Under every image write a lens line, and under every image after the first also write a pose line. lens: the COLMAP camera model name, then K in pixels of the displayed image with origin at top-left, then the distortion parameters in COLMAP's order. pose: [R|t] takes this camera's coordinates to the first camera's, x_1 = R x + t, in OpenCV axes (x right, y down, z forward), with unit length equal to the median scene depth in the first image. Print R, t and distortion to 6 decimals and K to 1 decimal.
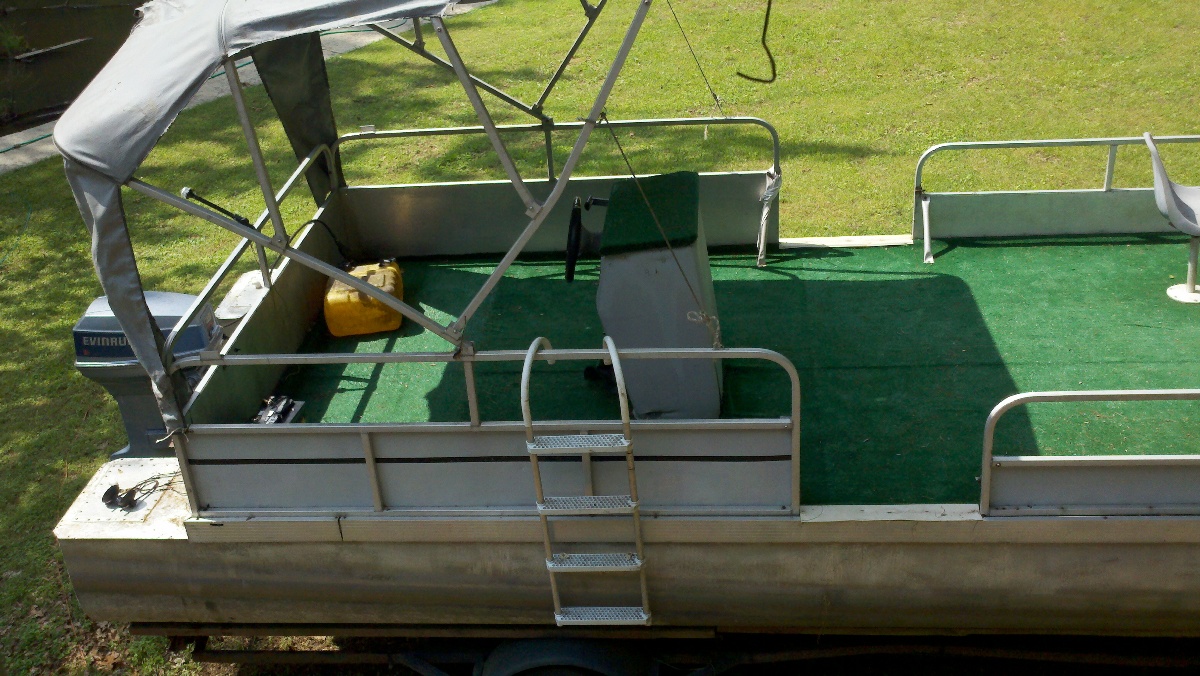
lens RADIAL K [[1342.6, 0, 565.4], [0, 1342.6, 363.8], [0, 0, 1]] dist [0.003768, -0.037830]
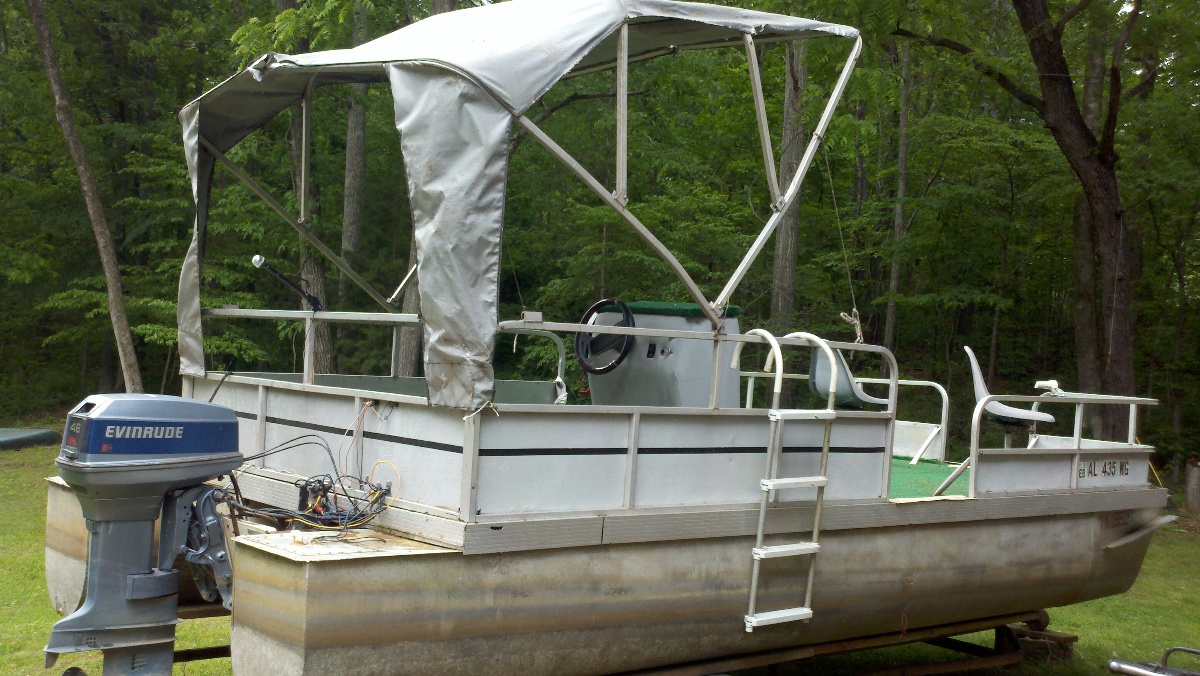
lens RADIAL K [[1361.1, 0, 596.3], [0, 1361.1, 362.2], [0, 0, 1]] dist [0.010687, -0.031307]
pose [[0.677890, 0.111588, 0.726645, -0.857848], [0.257496, 0.889762, -0.376855, 0.368576], [-0.688594, 0.442574, 0.574427, 0.376688]]
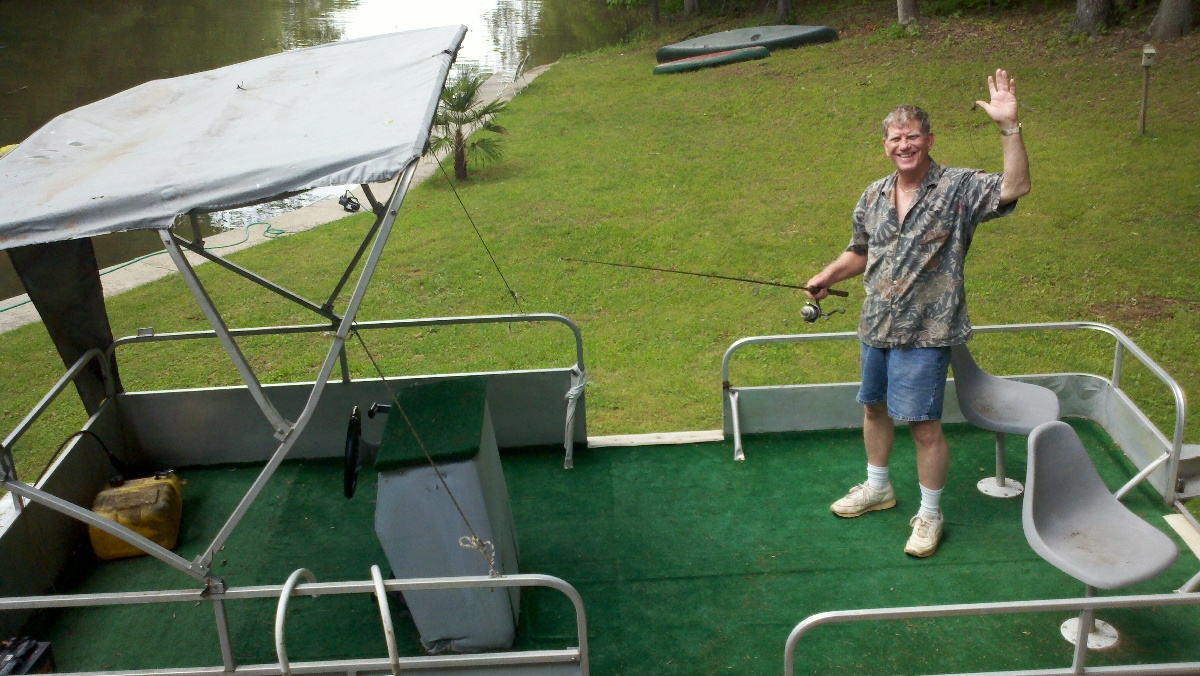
lens RADIAL K [[1342.6, 0, 565.4], [0, 1342.6, 363.8], [0, 0, 1]] dist [0.003768, -0.037830]
pose [[0.994649, -0.019774, 0.101406, 0.062174], [0.032510, 0.991558, -0.125522, -0.033252], [-0.098068, 0.128147, 0.986895, 0.065466]]
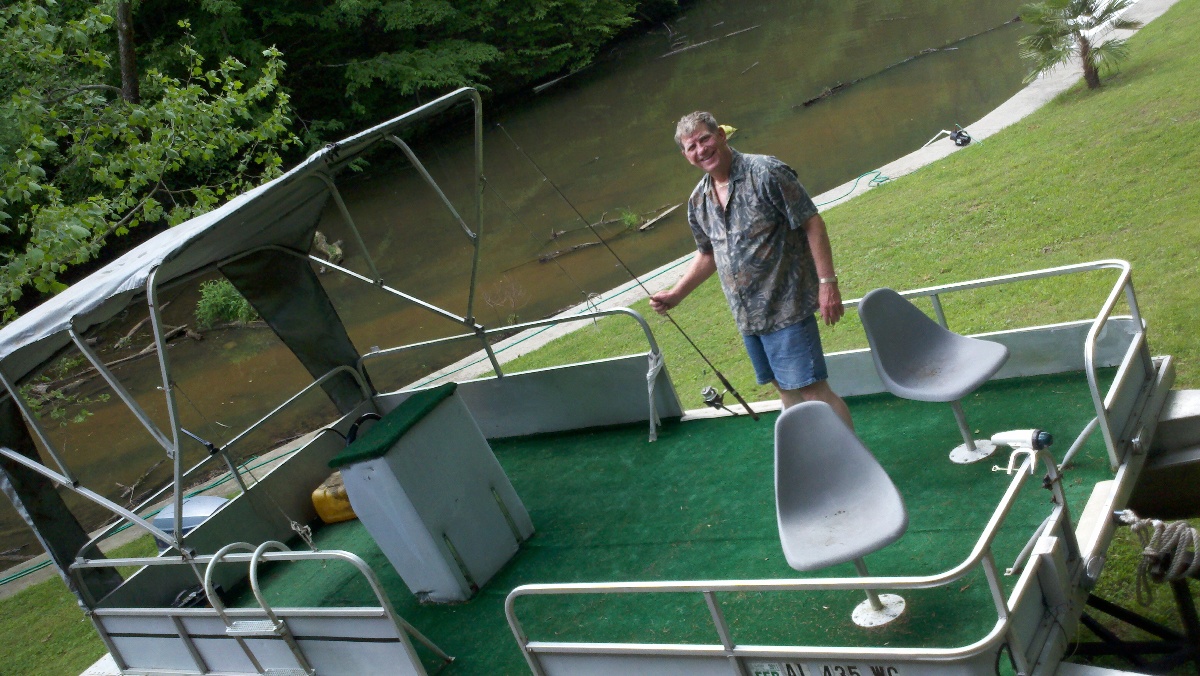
lens RADIAL K [[1285.0, 0, 600.8], [0, 1285.0, 390.2], [0, 0, 1]] dist [0.062870, 0.001634]
pose [[0.864690, -0.083599, -0.495300, 0.809254], [0.056620, 0.995990, -0.069262, -0.054315], [0.499104, 0.031846, 0.865957, 0.082465]]
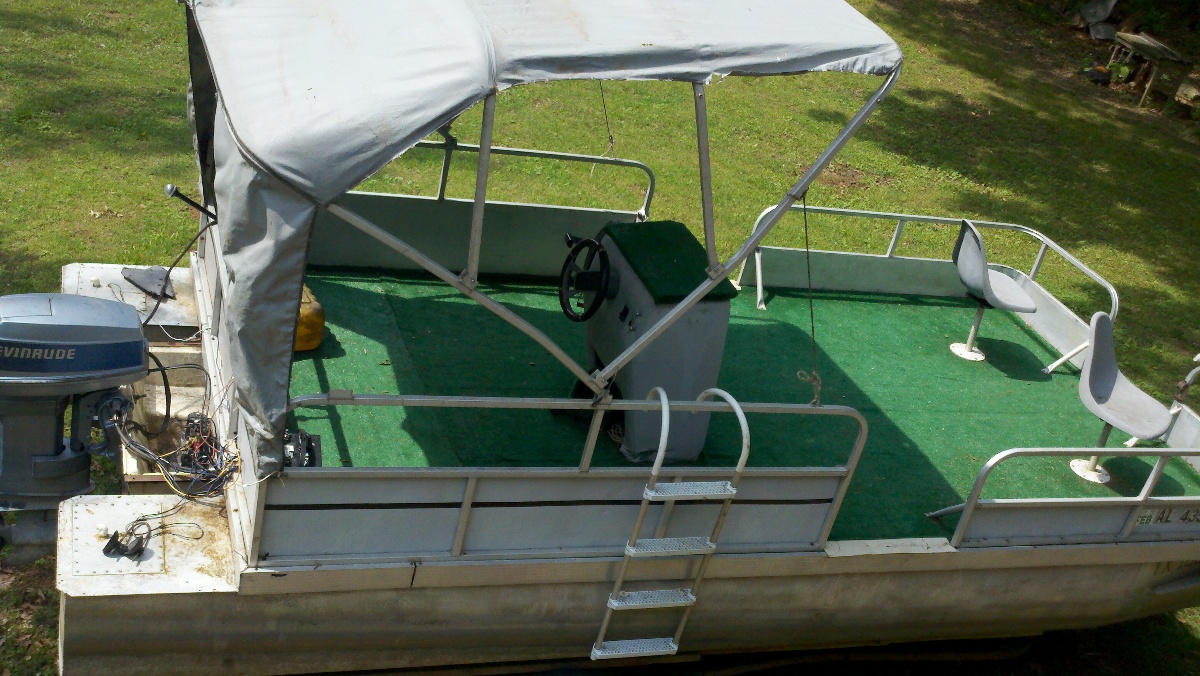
lens RADIAL K [[1355.9, 0, 573.7], [0, 1355.9, 391.6], [0, 0, 1]] dist [-0.006327, -0.035214]
pose [[0.871745, 0.030243, 0.489025, -0.521725], [-0.050142, 0.998359, 0.027642, -0.037588], [-0.487387, -0.048618, 0.871832, 0.109813]]
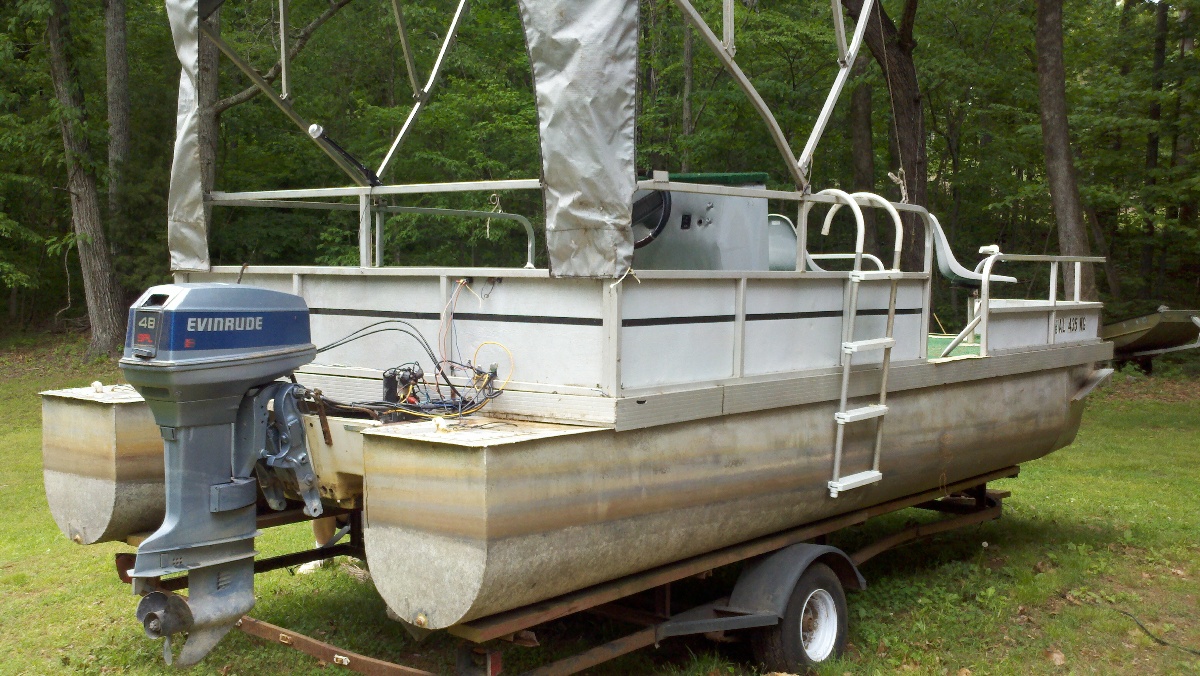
lens RADIAL K [[1361.1, 0, 606.8], [0, 1361.1, 372.5], [0, 0, 1]] dist [0.014445, 0.002989]
pose [[0.525279, 0.020398, 0.850685, -0.967305], [0.368512, 0.895648, -0.249024, 0.298739], [-0.766994, 0.444295, 0.462949, 0.597145]]
